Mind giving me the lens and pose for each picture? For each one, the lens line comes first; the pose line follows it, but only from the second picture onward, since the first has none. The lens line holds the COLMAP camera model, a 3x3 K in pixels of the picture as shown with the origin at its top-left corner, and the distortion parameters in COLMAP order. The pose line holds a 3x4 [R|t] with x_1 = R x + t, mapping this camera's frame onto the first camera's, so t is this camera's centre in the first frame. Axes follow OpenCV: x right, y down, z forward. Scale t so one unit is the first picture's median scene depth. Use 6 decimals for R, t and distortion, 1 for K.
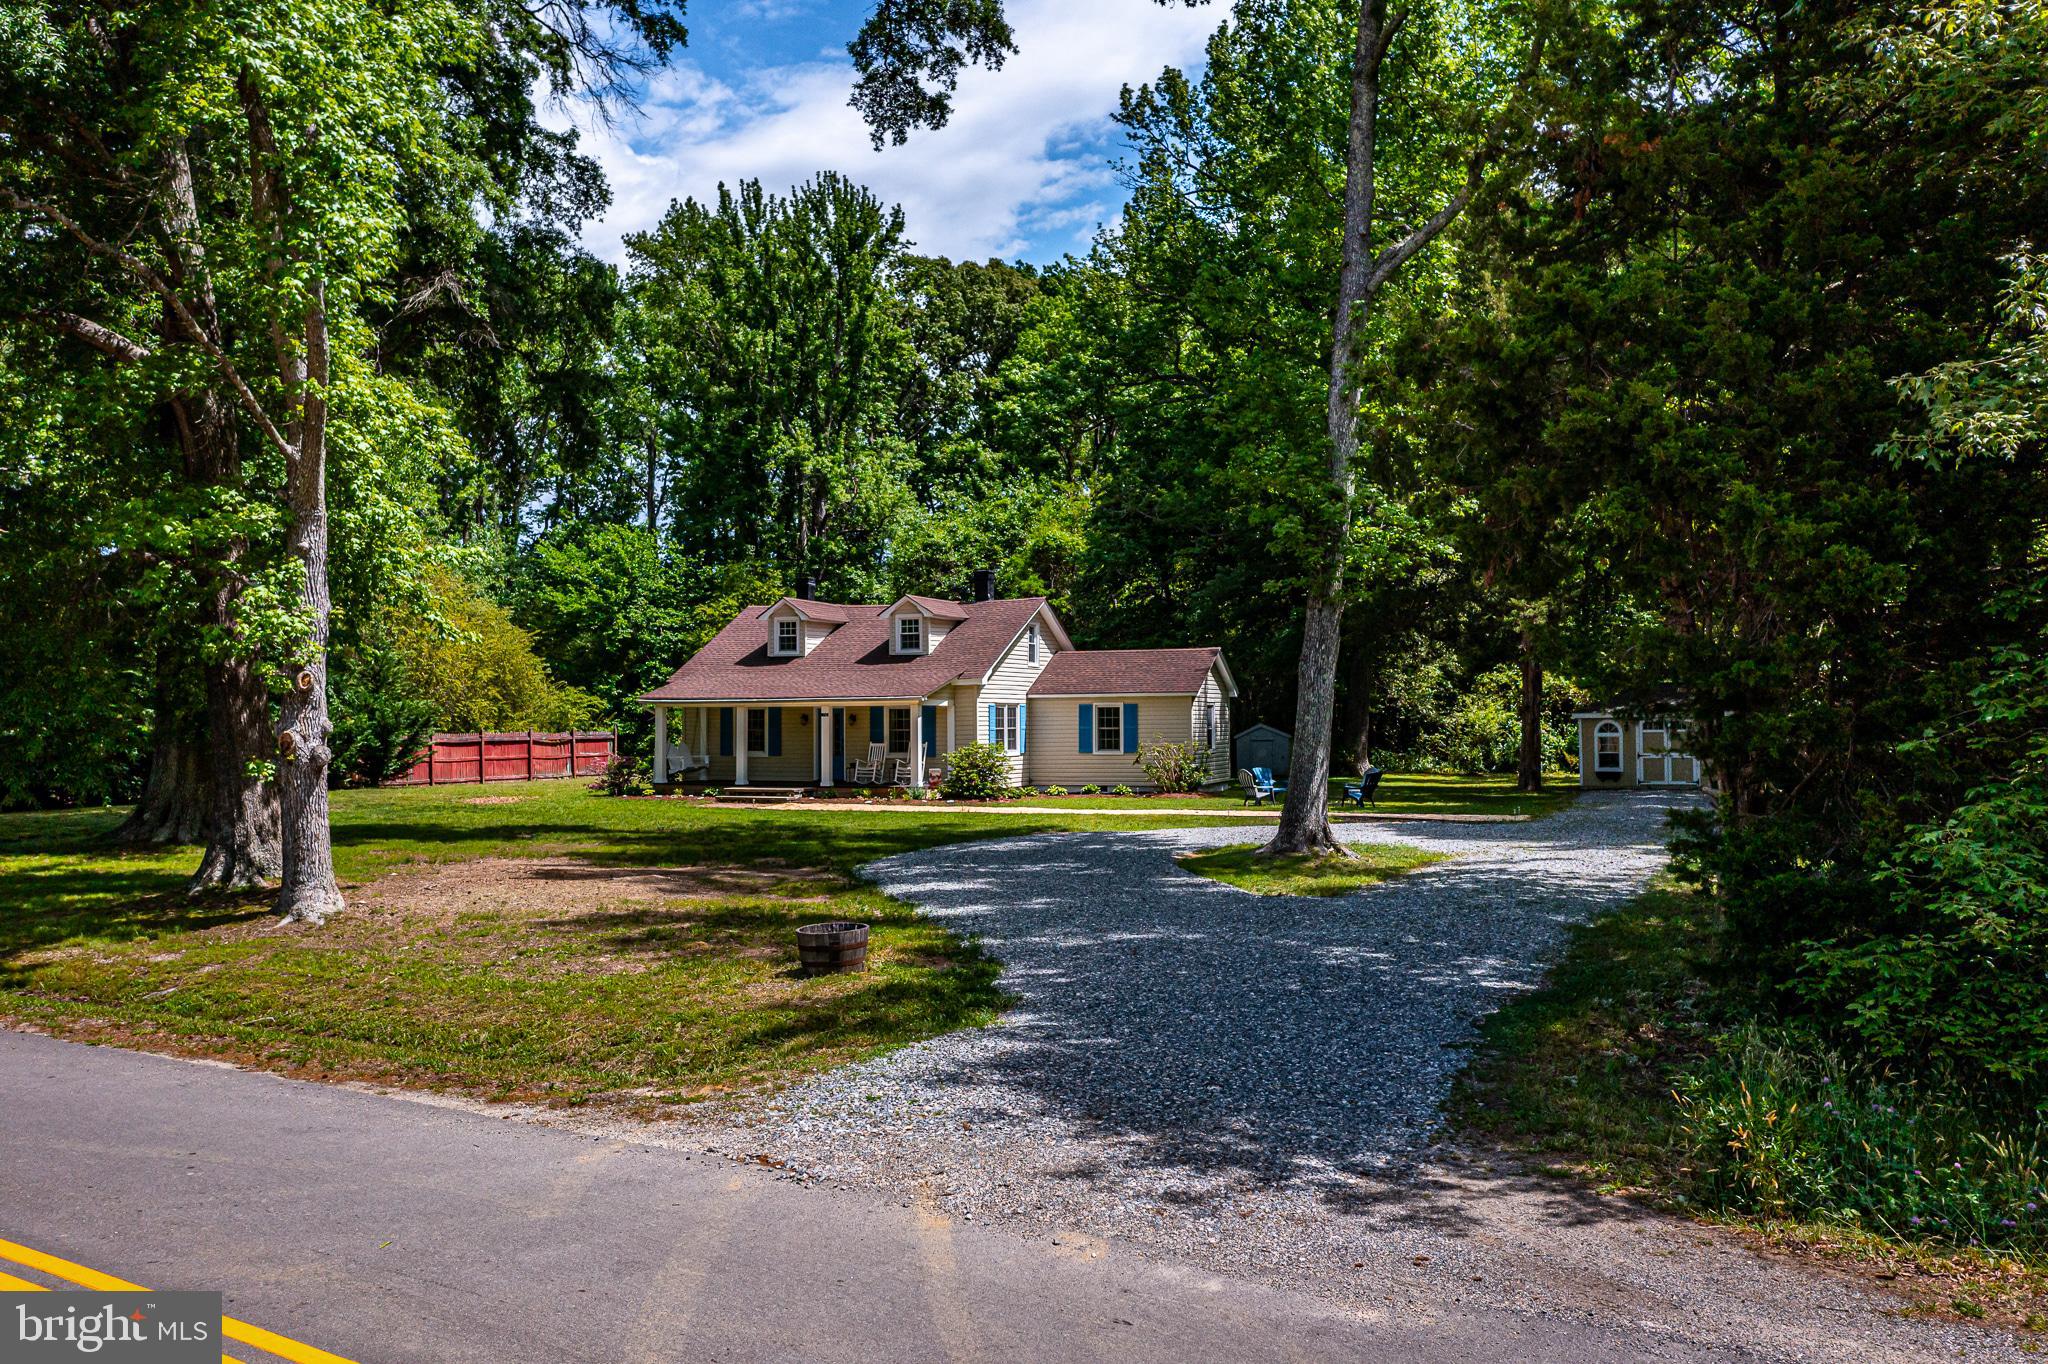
lens RADIAL K [[1631.6, 0, 1016.3], [0, 1631.6, 678.9], [0, 0, 1]] dist [-0.012166, 0.001316]
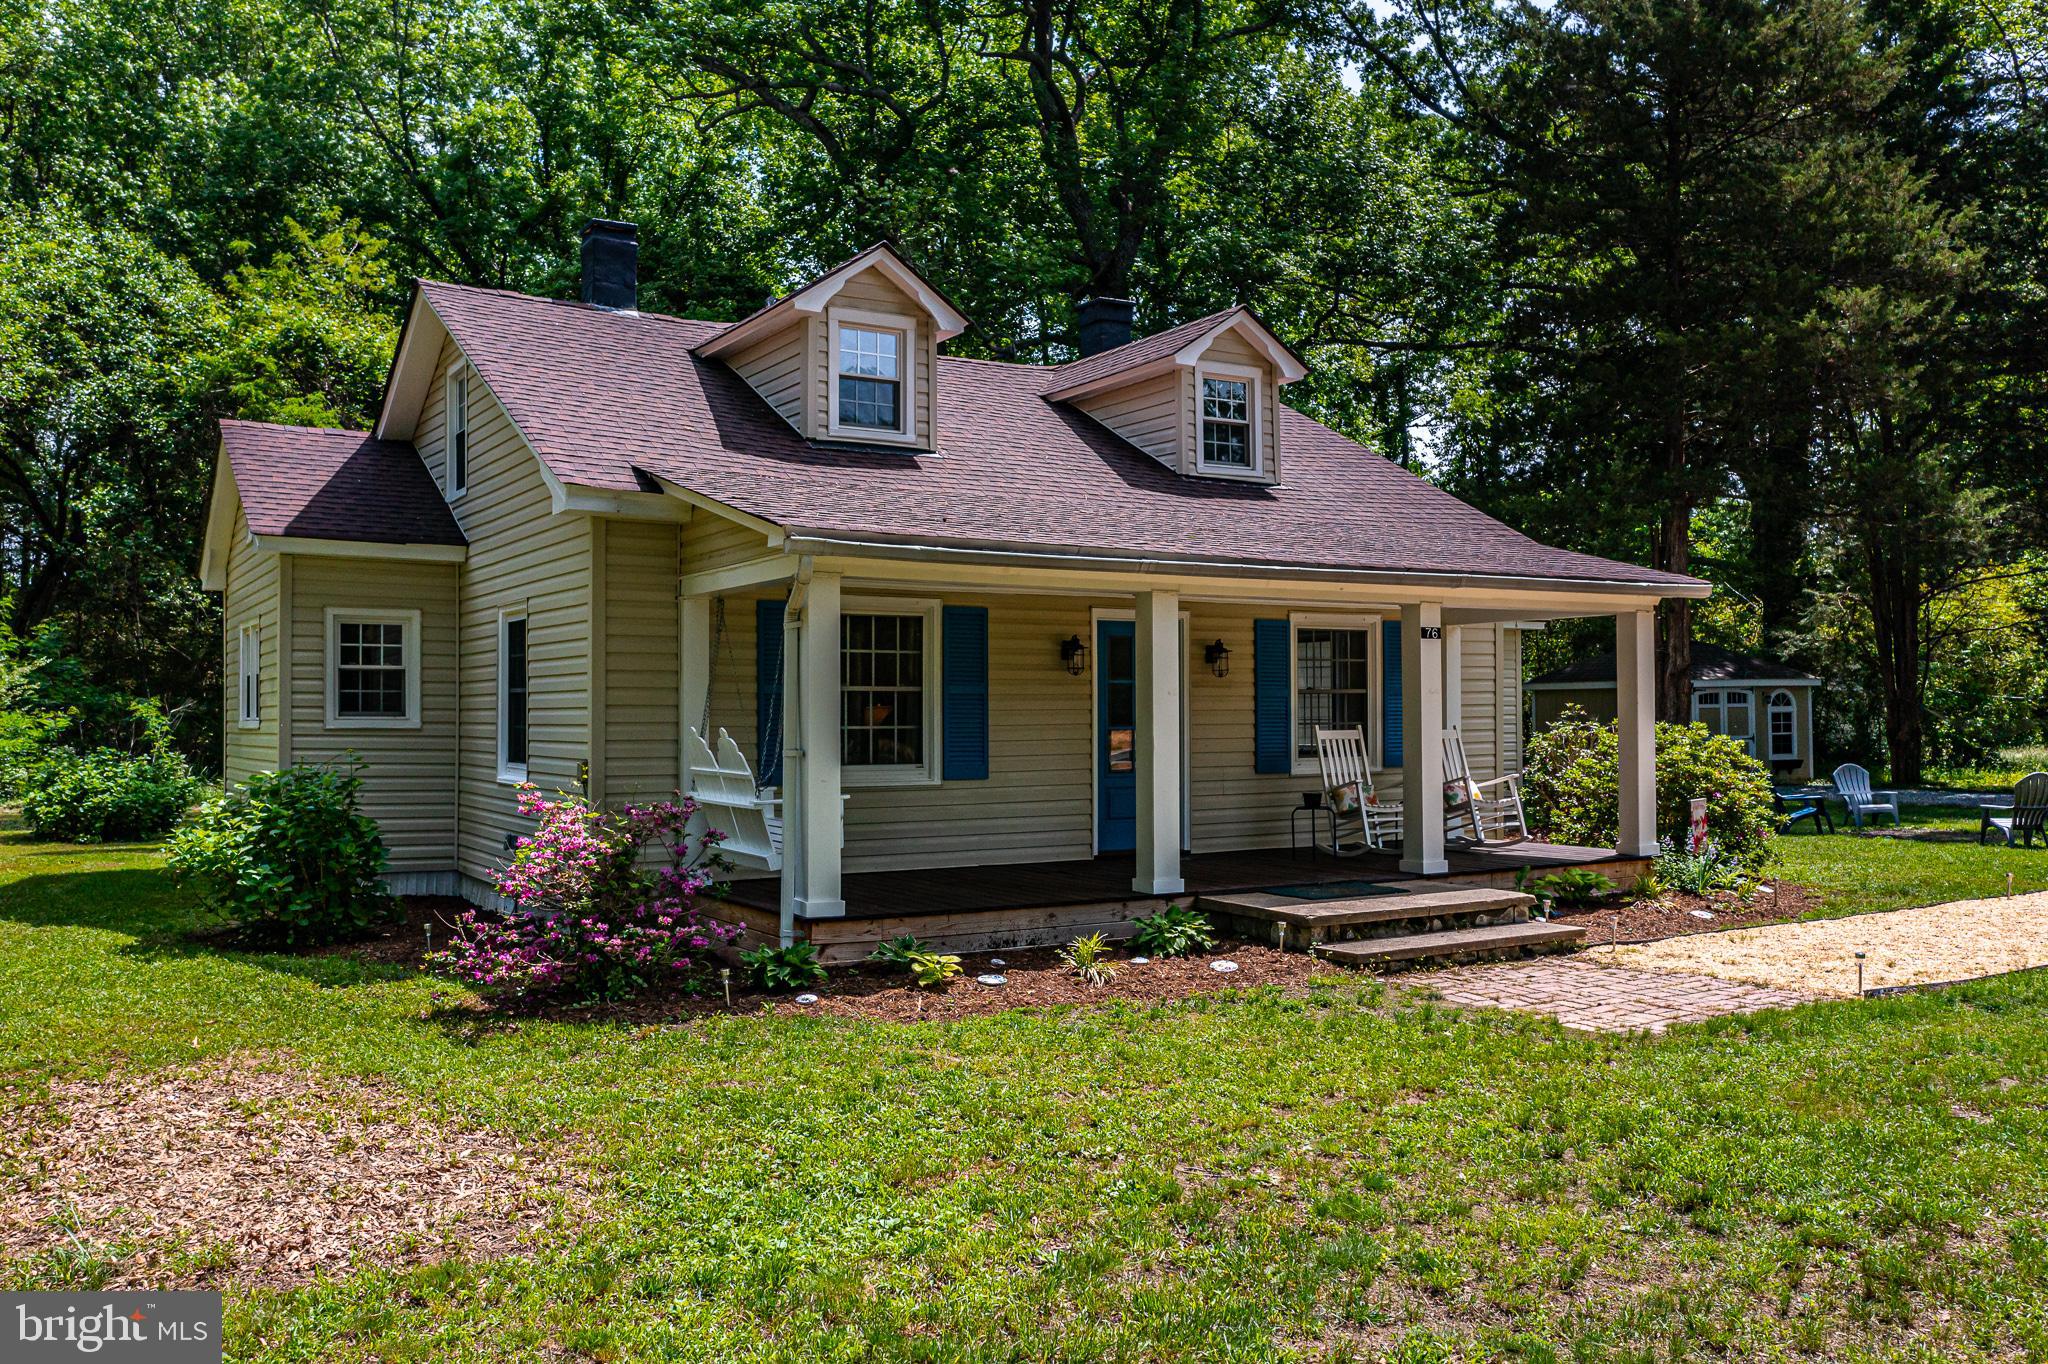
lens RADIAL K [[1622.4, 0, 1024.0], [0, 1622.4, 682.0], [0, 0, 1]] dist [0.001225, 0.001362]
pose [[0.597756, 0.015632, 0.801526, -0.361358], [-0.018615, 0.999811, -0.005616, 0.030707], [-0.801462, -0.011563, 0.597934, 0.800651]]
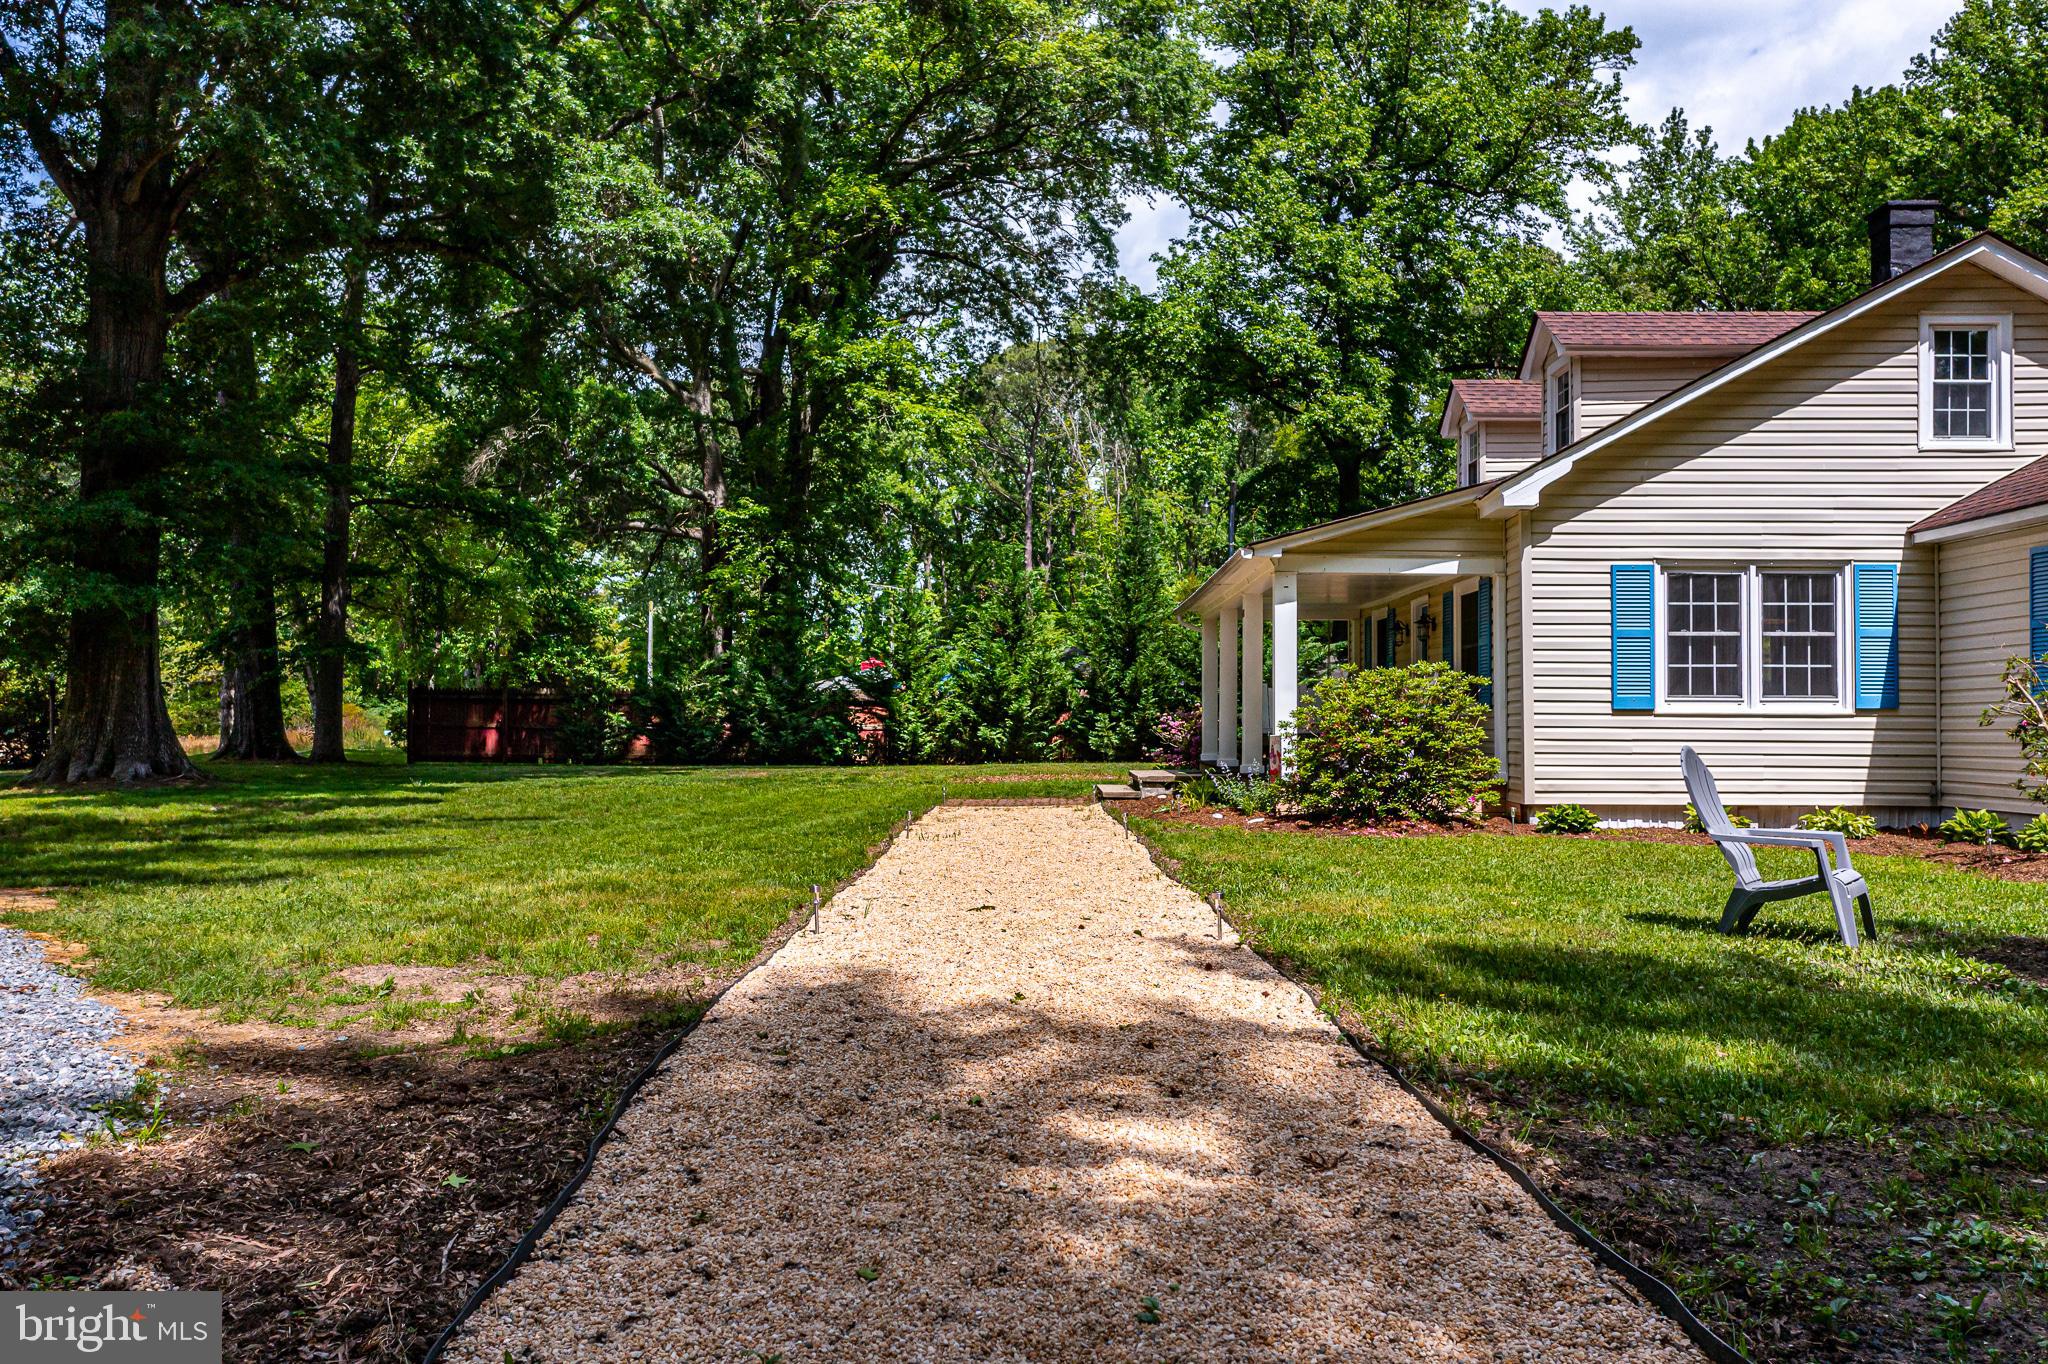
lens RADIAL K [[1625.4, 0, 1025.5], [0, 1625.4, 654.5], [0, 0, 1]] dist [-0.006415, 0.000047]
pose [[0.357806, -0.031174, -0.933275, 0.250369], [0.017722, 0.999489, -0.026591, 0.039843], [0.933628, -0.007025, 0.358176, 0.712257]]
